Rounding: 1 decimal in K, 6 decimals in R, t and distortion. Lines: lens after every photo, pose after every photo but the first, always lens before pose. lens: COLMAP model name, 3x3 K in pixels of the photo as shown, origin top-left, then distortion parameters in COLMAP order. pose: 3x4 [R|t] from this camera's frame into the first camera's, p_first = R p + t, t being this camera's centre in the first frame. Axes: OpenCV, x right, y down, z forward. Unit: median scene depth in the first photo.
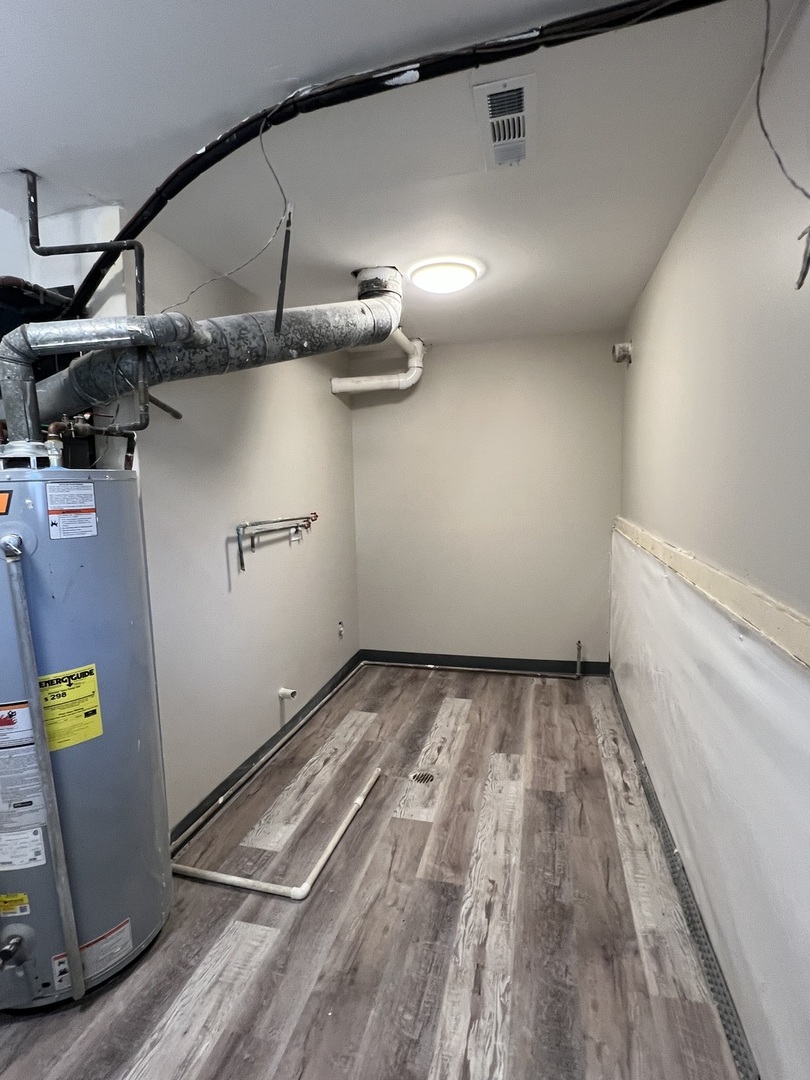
lens RADIAL K [[524.6, 0, 402.6], [0, 524.6, 546.2], [0, 0, 1]] dist [-0.001114, -0.000148]
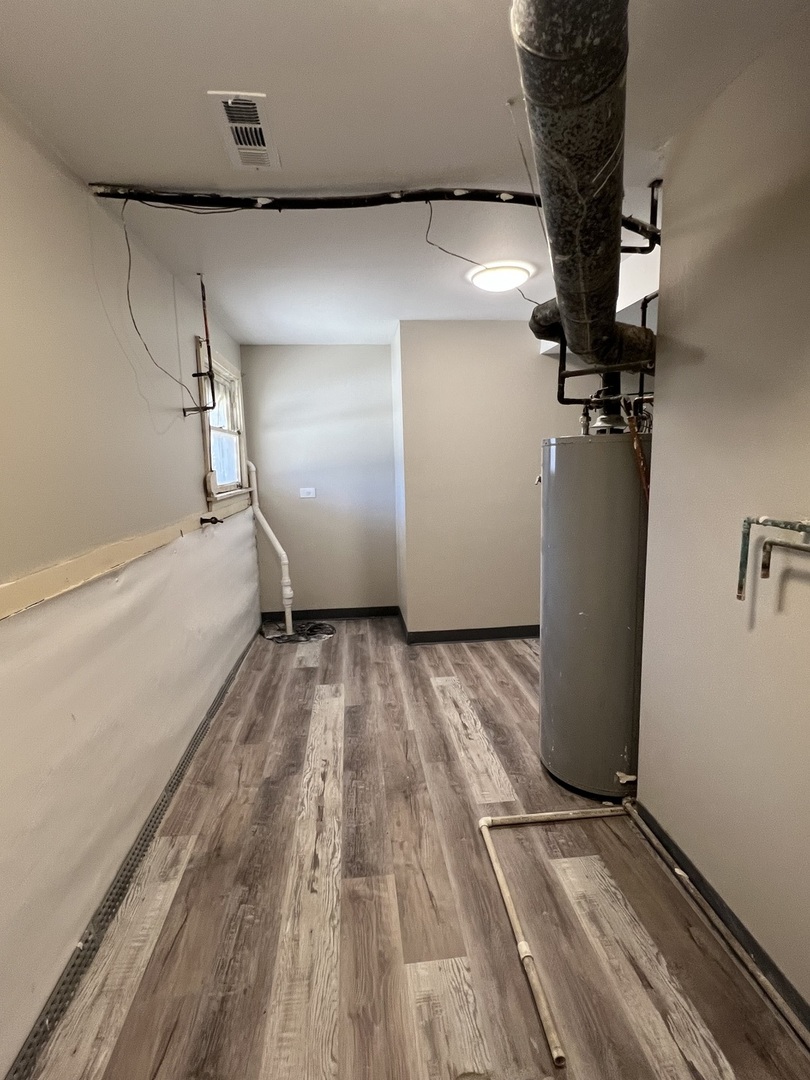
lens RADIAL K [[524.6, 0, 405.5], [0, 524.6, 541.2], [0, 0, 1]] dist [-0.001114, -0.000148]
pose [[-0.931756, 0.106698, -0.347054, 0.283107], [0.006022, 0.960257, 0.279053, -0.223140], [0.363036, 0.257919, -0.895368, 1.781890]]
